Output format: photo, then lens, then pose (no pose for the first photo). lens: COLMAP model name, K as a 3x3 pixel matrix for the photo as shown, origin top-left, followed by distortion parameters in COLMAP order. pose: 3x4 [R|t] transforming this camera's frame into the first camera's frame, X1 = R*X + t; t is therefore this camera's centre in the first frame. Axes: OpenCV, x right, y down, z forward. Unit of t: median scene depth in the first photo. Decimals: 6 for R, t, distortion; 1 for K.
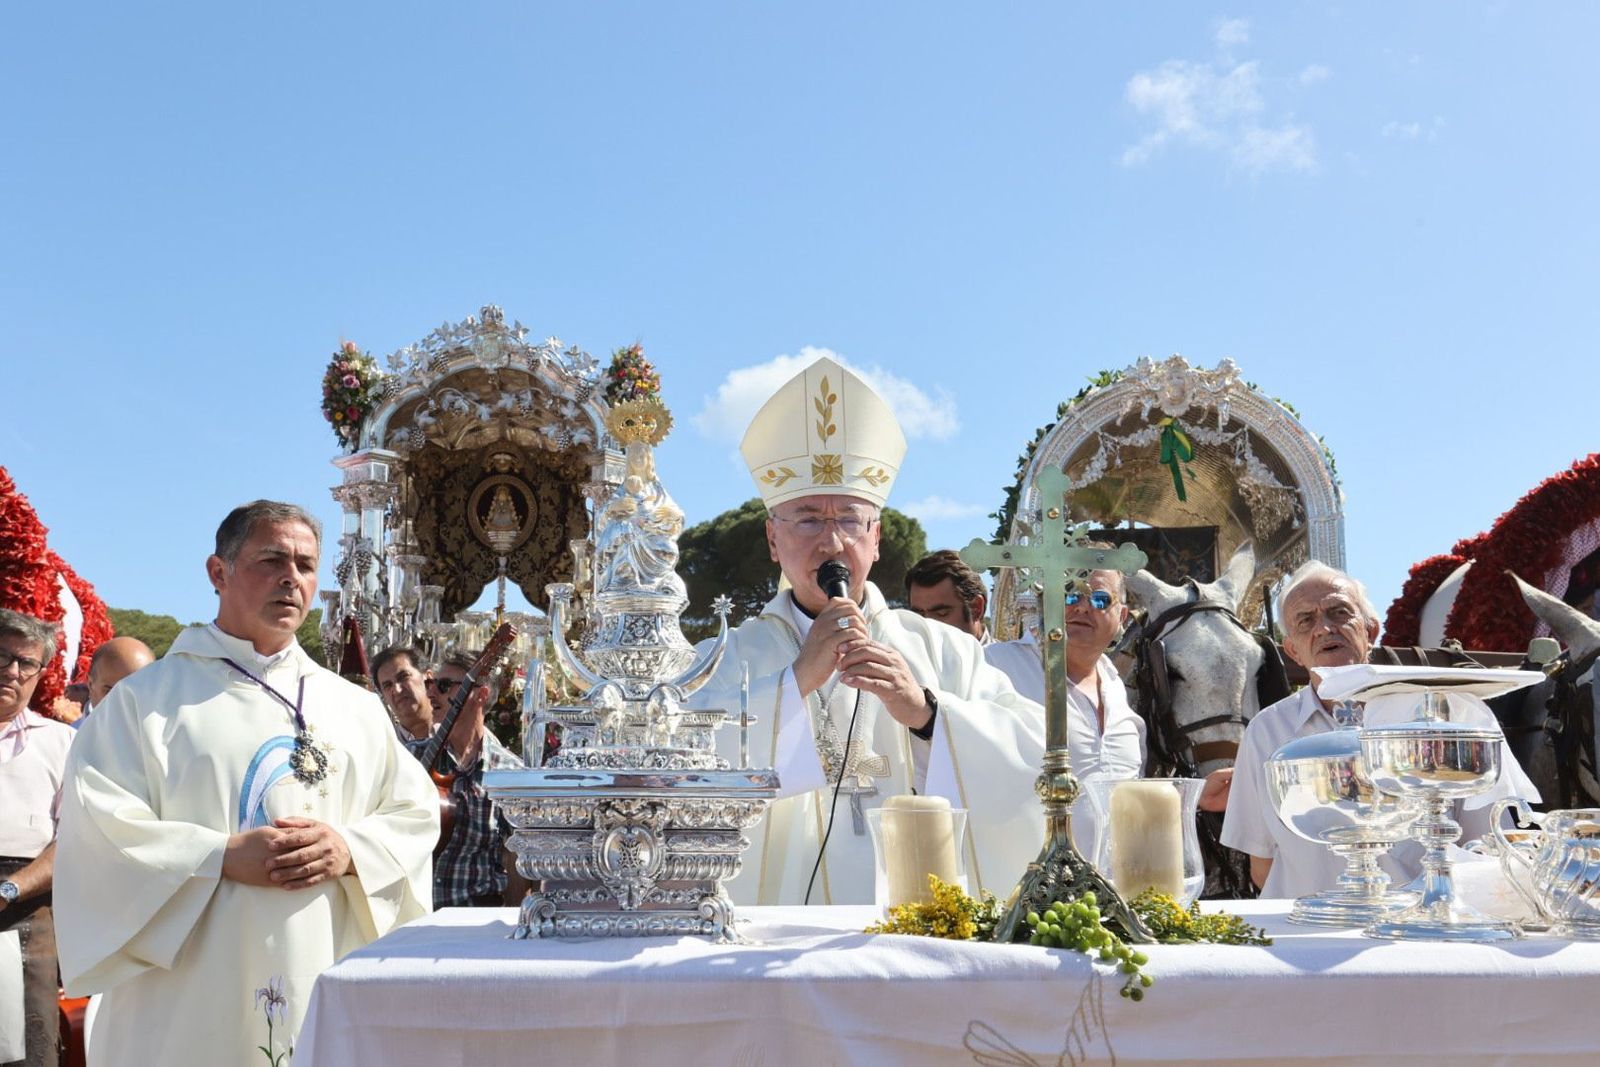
lens RADIAL K [[1623.0, 0, 831.9], [0, 1623.0, 544.8], [0, 0, 1]] dist [0.019676, 0.000000]
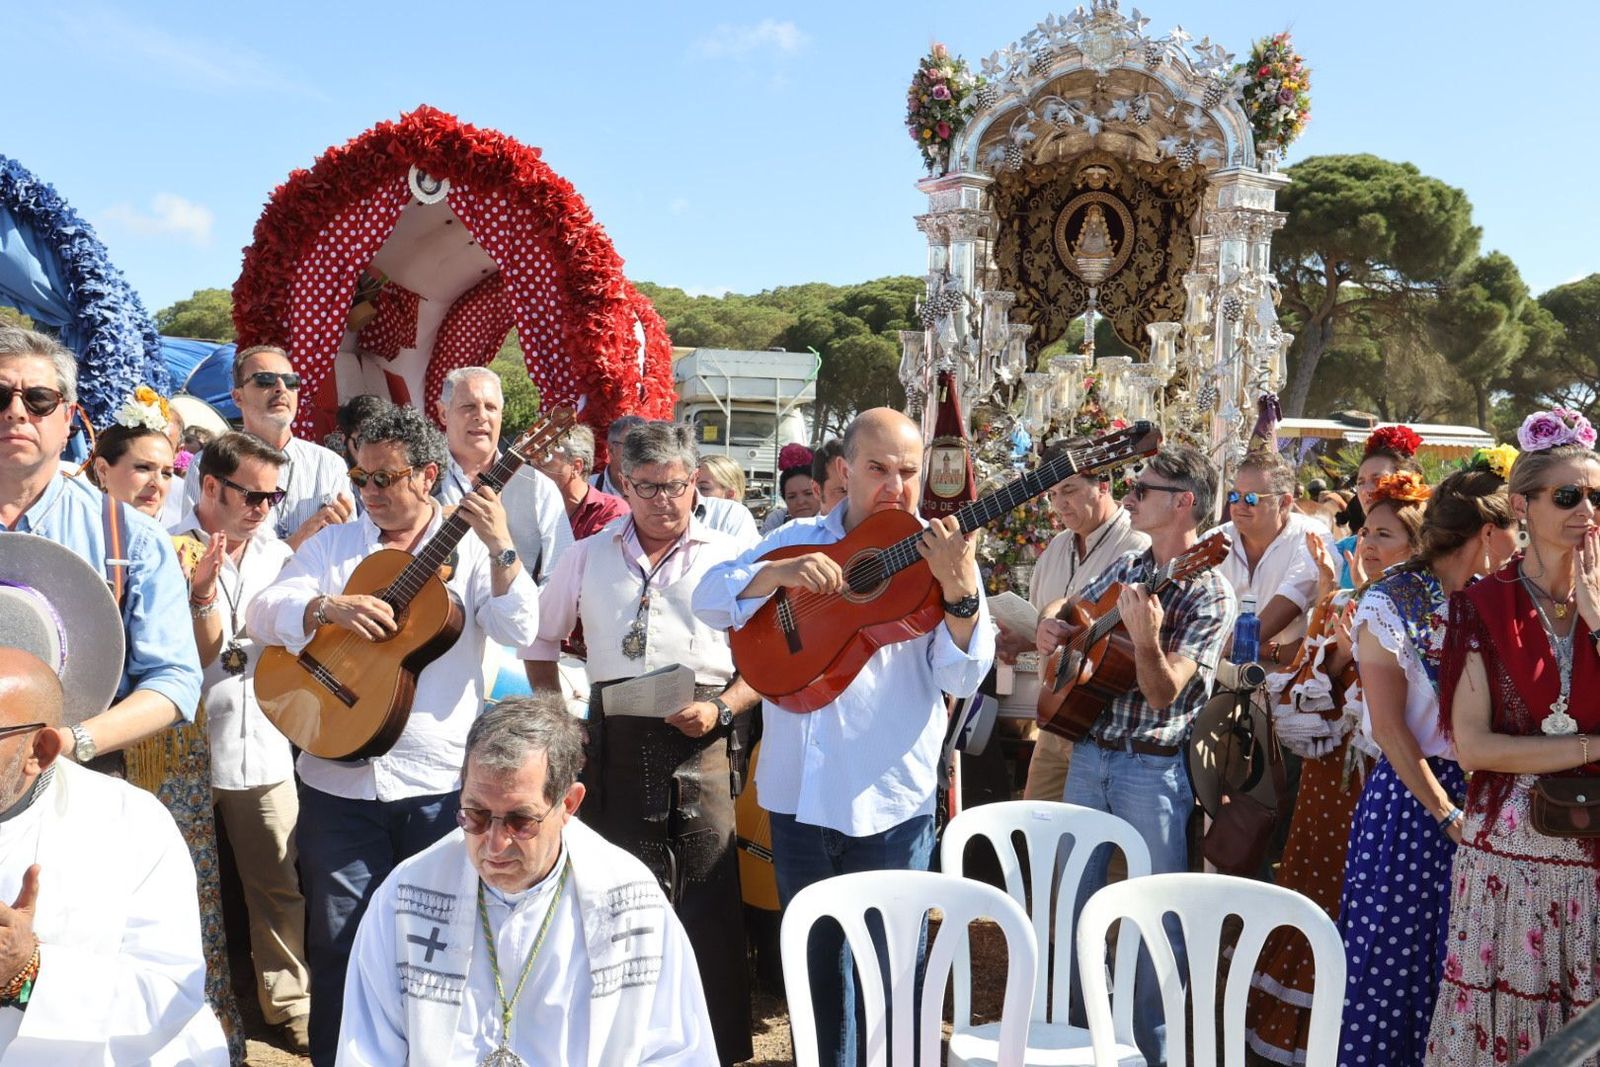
lens RADIAL K [[1623.0, 0, 767.4], [0, 1623.0, 537.8], [0, 0, 1]] dist [0.019676, 0.000000]
pose [[0.946647, 0.058310, -0.316954, -0.093024], [0.005193, 0.980608, 0.195912, -0.037001], [0.322231, -0.187105, 0.927986, 0.117514]]
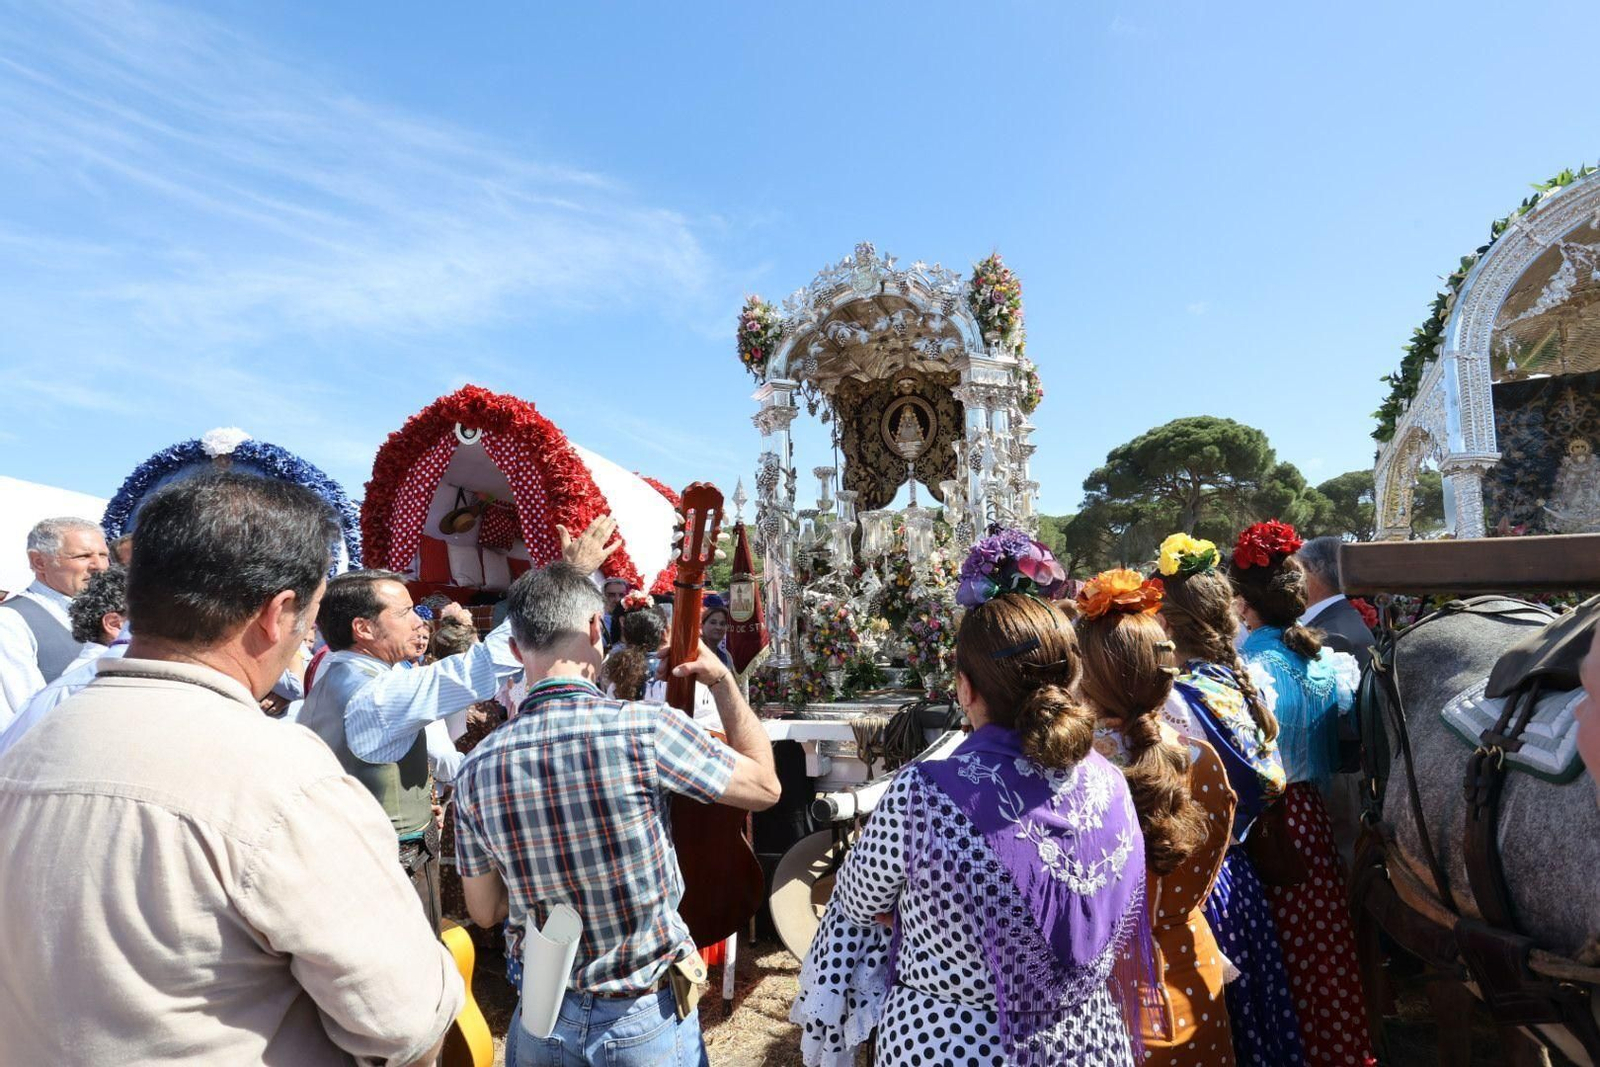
lens RADIAL K [[816.6, 0, 780.4], [0, 816.6, 524.9], [0, 0, 1]] dist [-0.075687, 0.022157]
pose [[0.879803, -0.051185, -0.472574, -0.002413], [0.082229, 0.995585, 0.045256, 0.019688], [0.468172, -0.078676, 0.880128, 0.459916]]
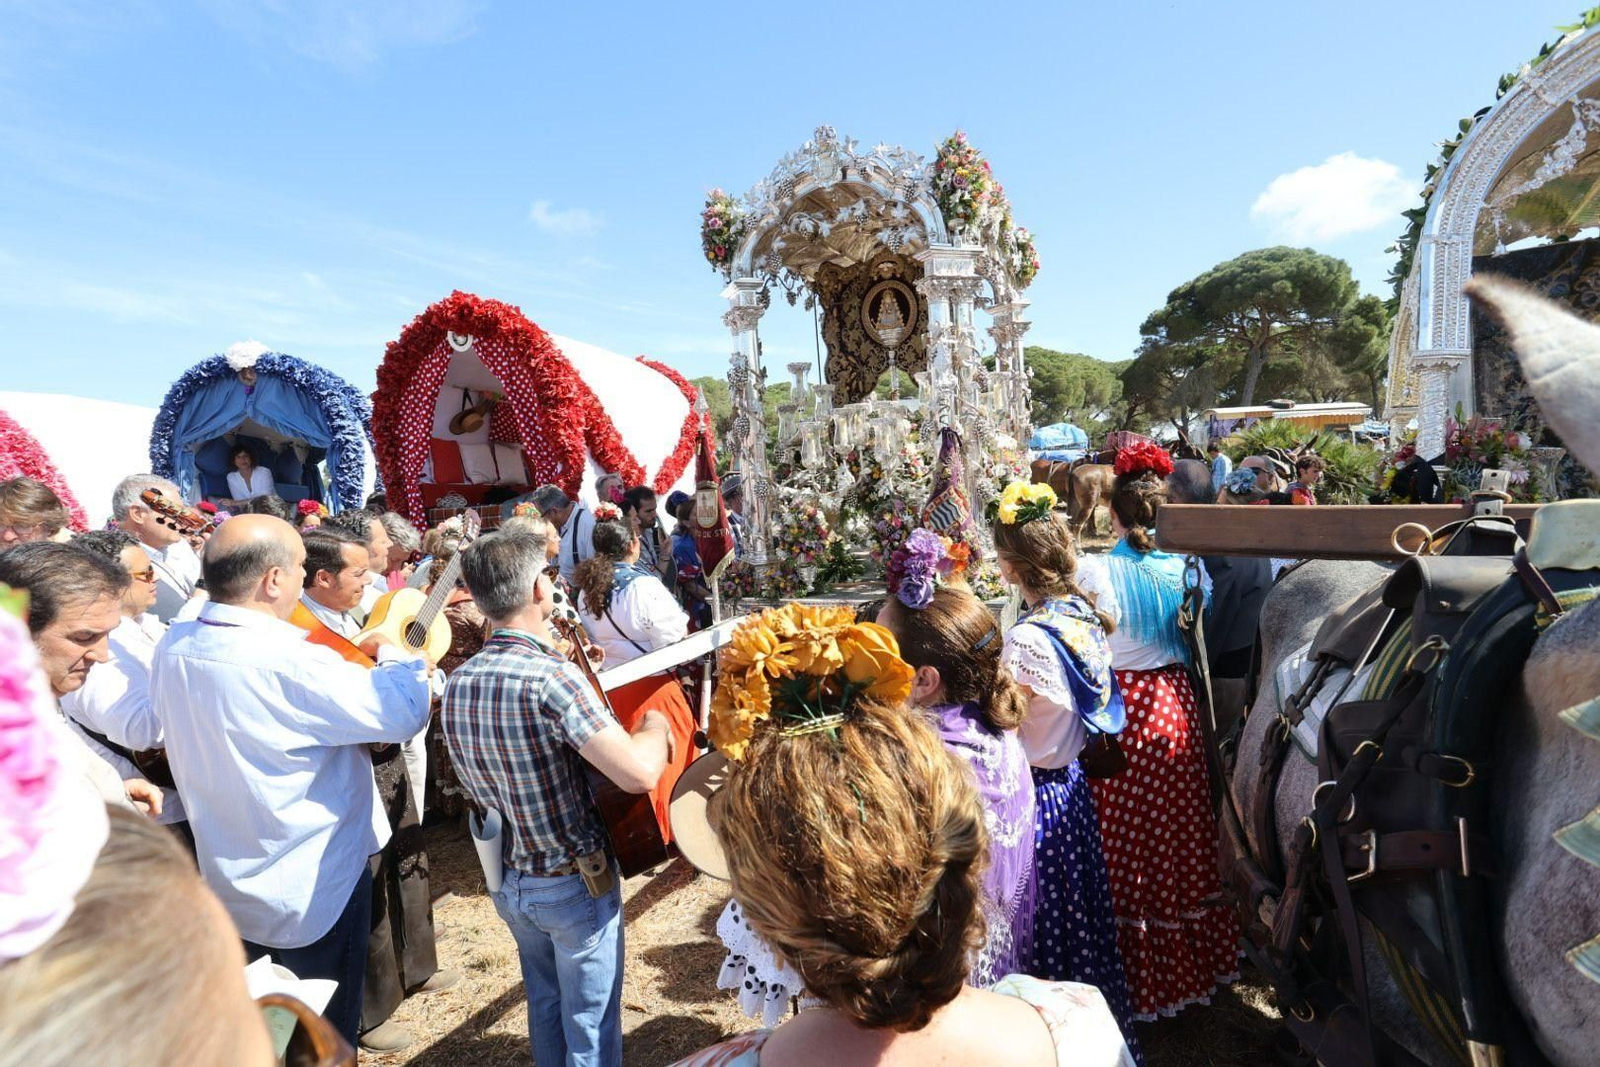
lens RADIAL K [[816.6, 0, 754.6], [0, 816.6, 533.8], [0, 0, 1]] dist [-0.075687, 0.022157]
pose [[0.829262, 0.013804, -0.558689, 0.055826], [0.131323, 0.966889, 0.218813, -0.007344], [0.543211, -0.254822, 0.799992, 0.480961]]
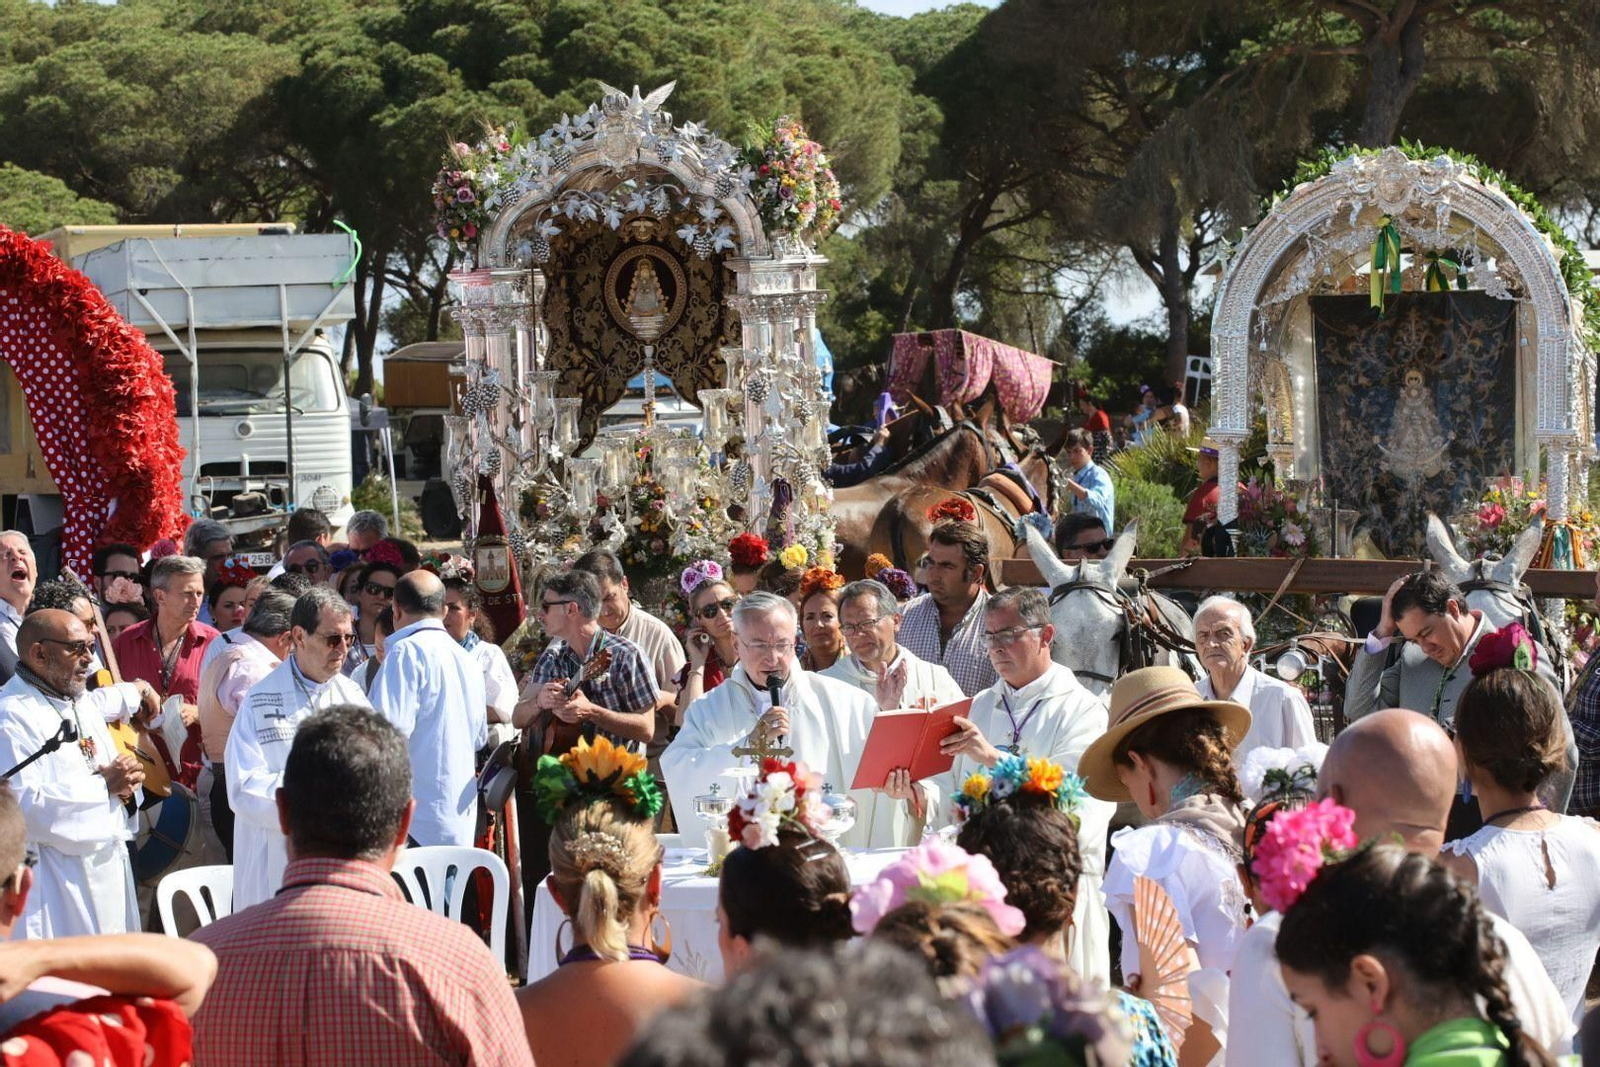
lens RADIAL K [[4368.9, 0, 746.2], [0, 4368.9, 428.0], [0, 0, 1]] dist [0.175218, 0.000000]
pose [[0.978360, -0.014880, -0.206372, 0.341078], [0.052868, 0.982281, 0.179806, -0.390260], [0.200040, -0.186825, 0.961811, -1.275176]]
